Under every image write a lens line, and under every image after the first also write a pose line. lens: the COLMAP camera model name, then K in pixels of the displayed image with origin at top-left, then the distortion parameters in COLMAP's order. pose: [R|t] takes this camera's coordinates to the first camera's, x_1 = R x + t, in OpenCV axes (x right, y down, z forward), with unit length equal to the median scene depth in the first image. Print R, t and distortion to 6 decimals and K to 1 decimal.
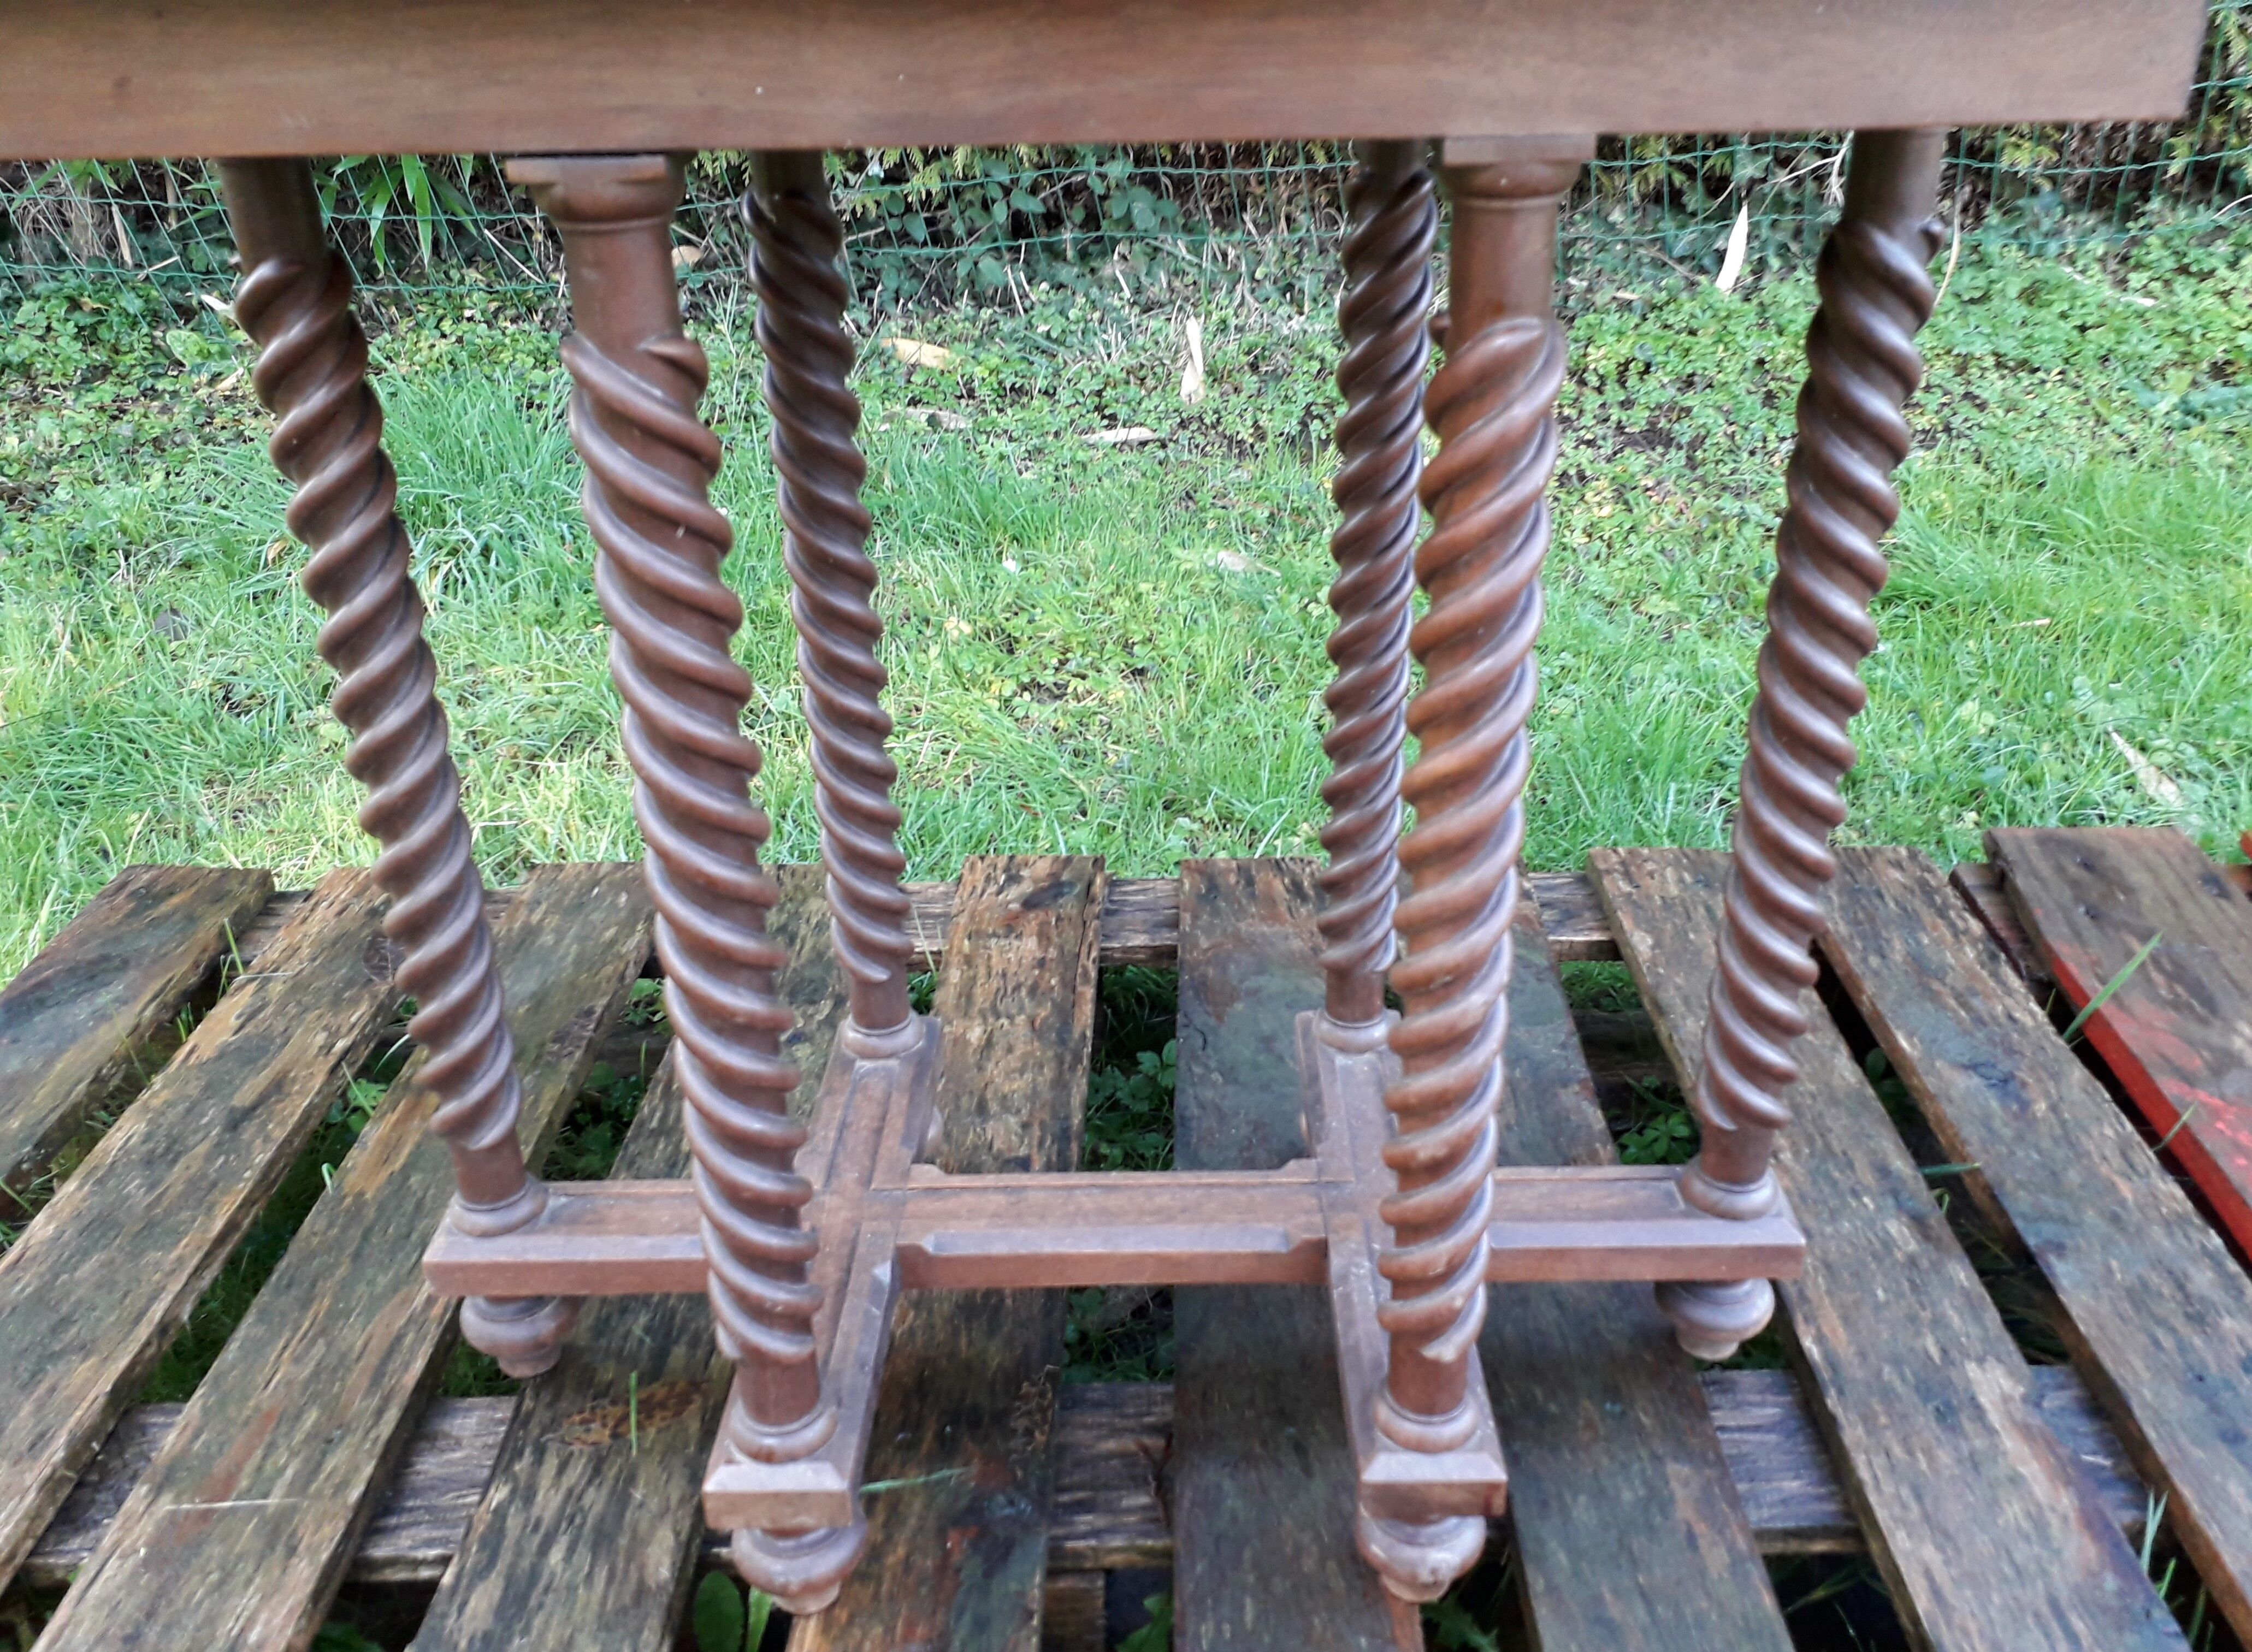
lens RADIAL K [[1799.1, 0, 1126.0], [0, 1799.1, 826.0], [0, 0, 1]] dist [0.202560, -0.352272]
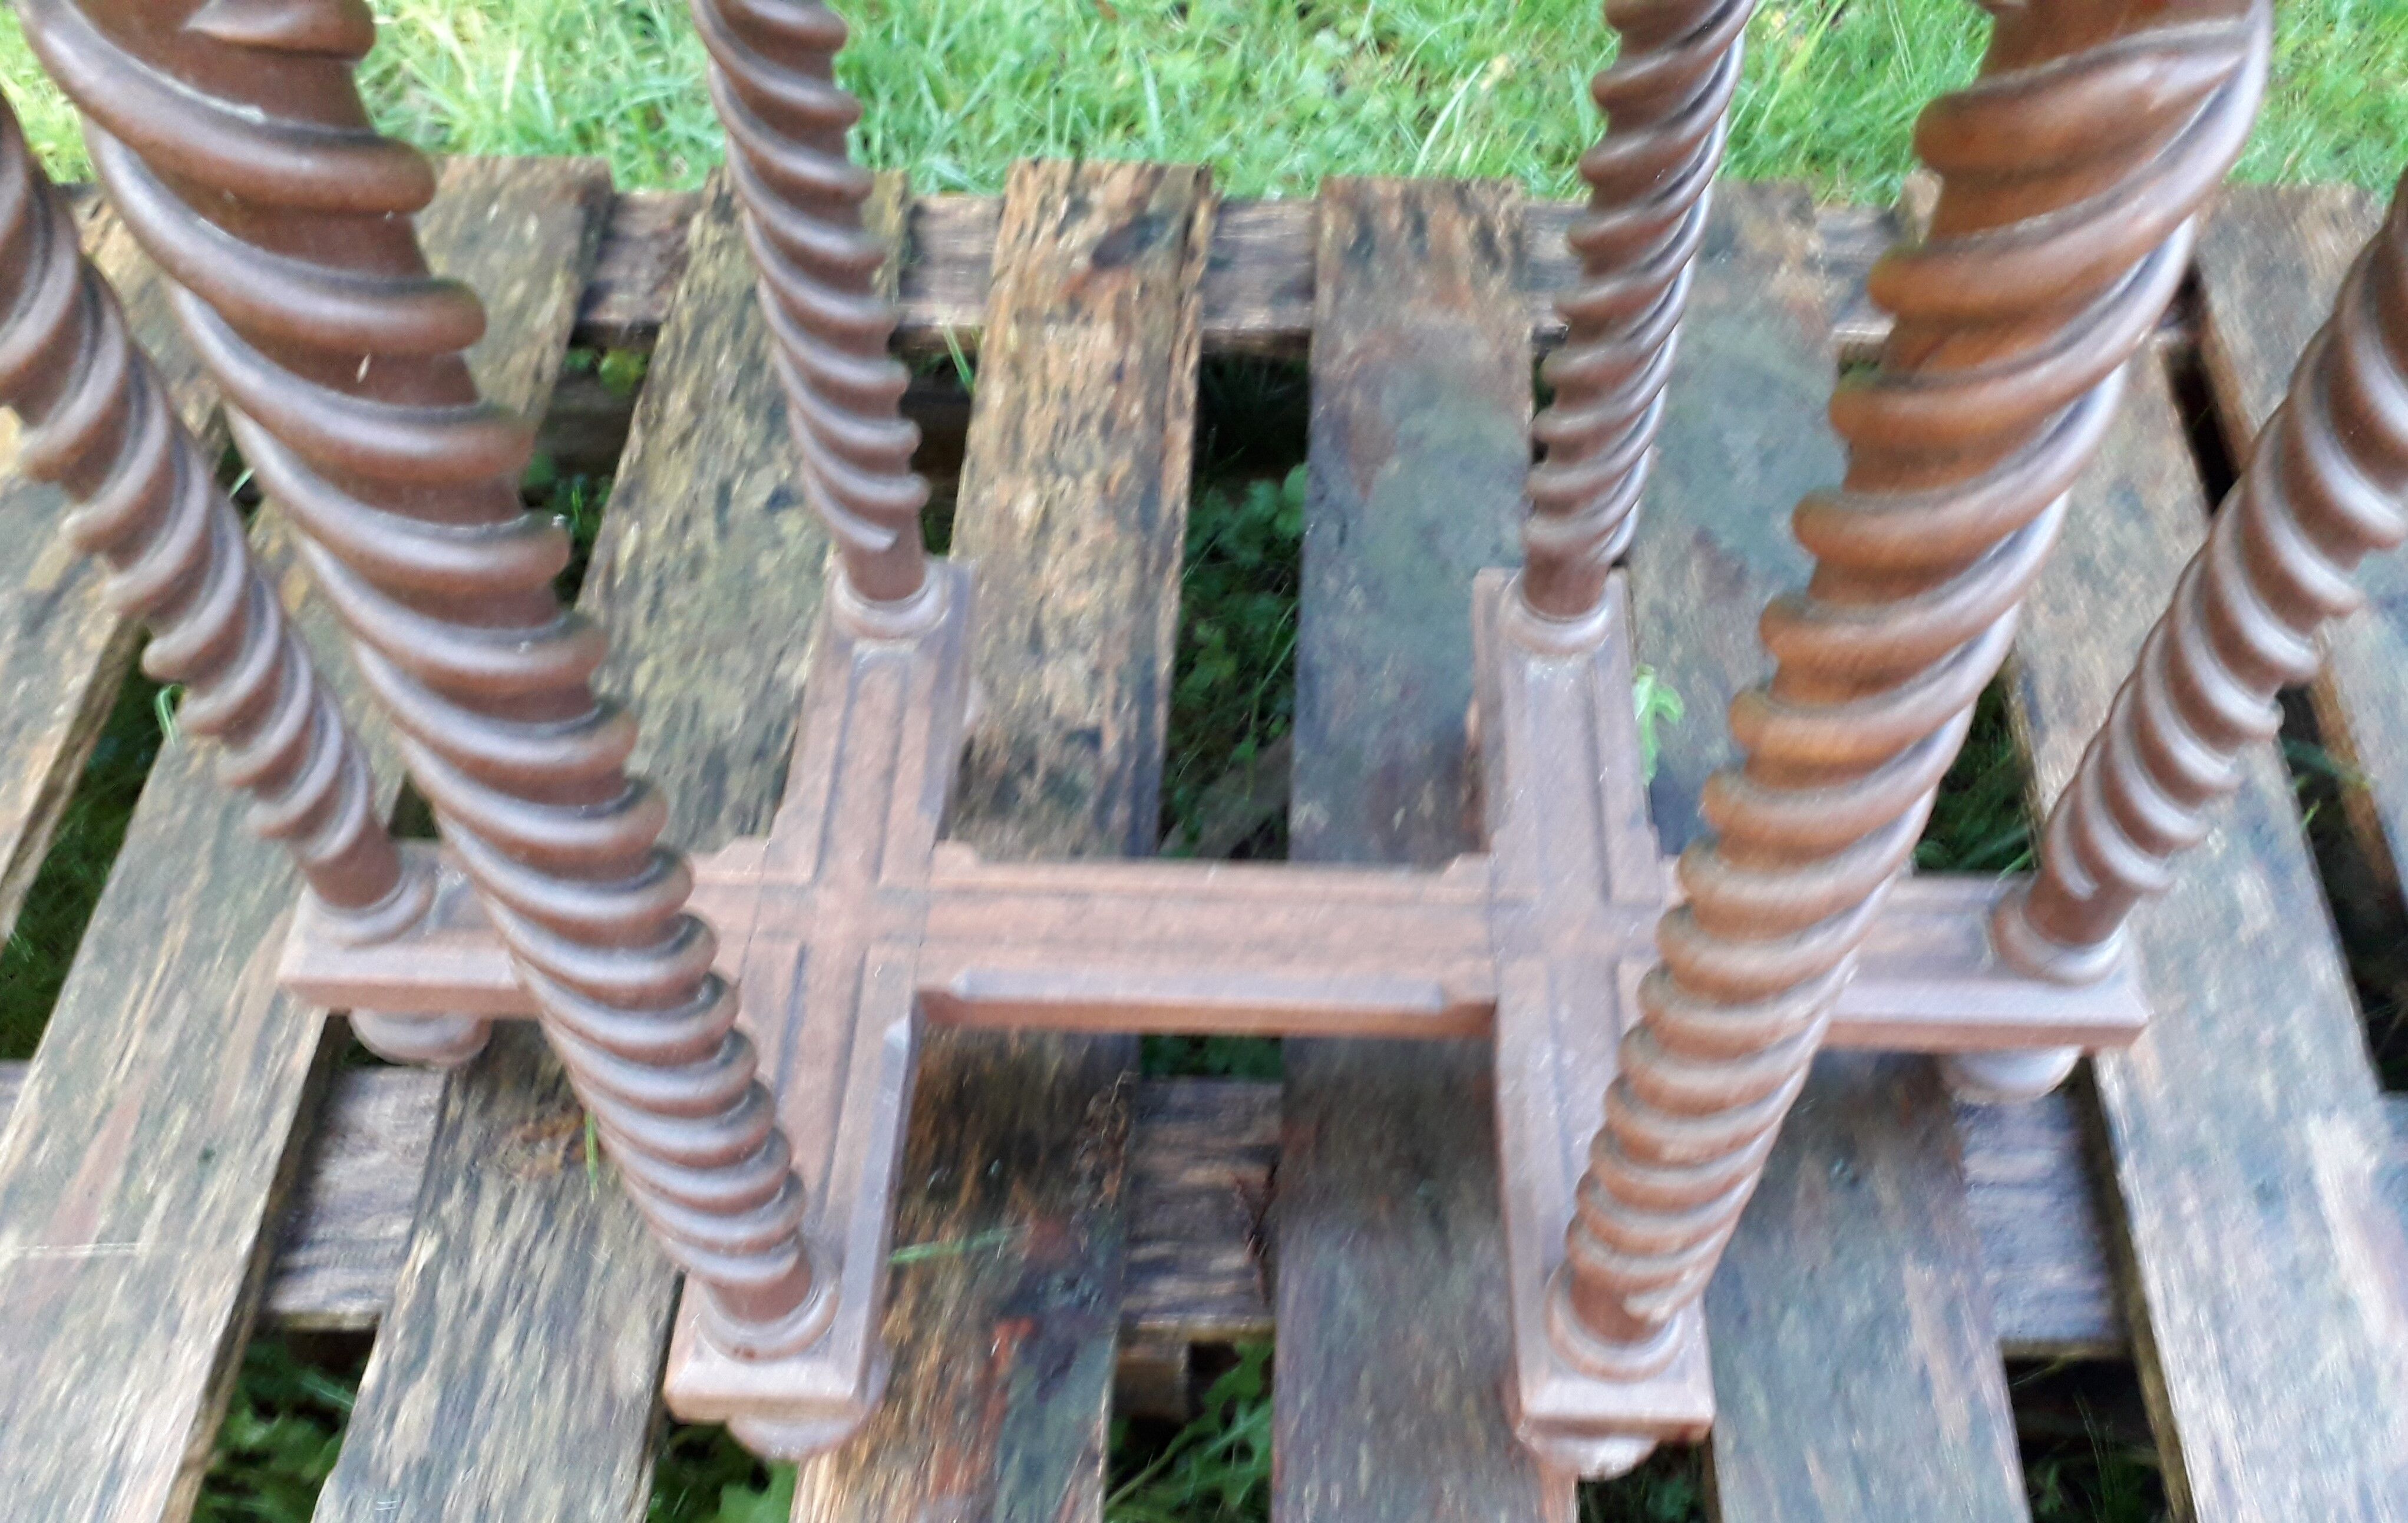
lens RADIAL K [[1965.2, 0, 1204.0], [0, 1965.2, 761.5], [0, 0, 1]] dist [0.126162, -0.227676]
pose [[0.999516, 0.031086, -0.000688, -0.010841], [-0.026942, 0.876893, 0.479930, -0.228618], [0.015523, -0.479679, 0.877307, 0.334032]]
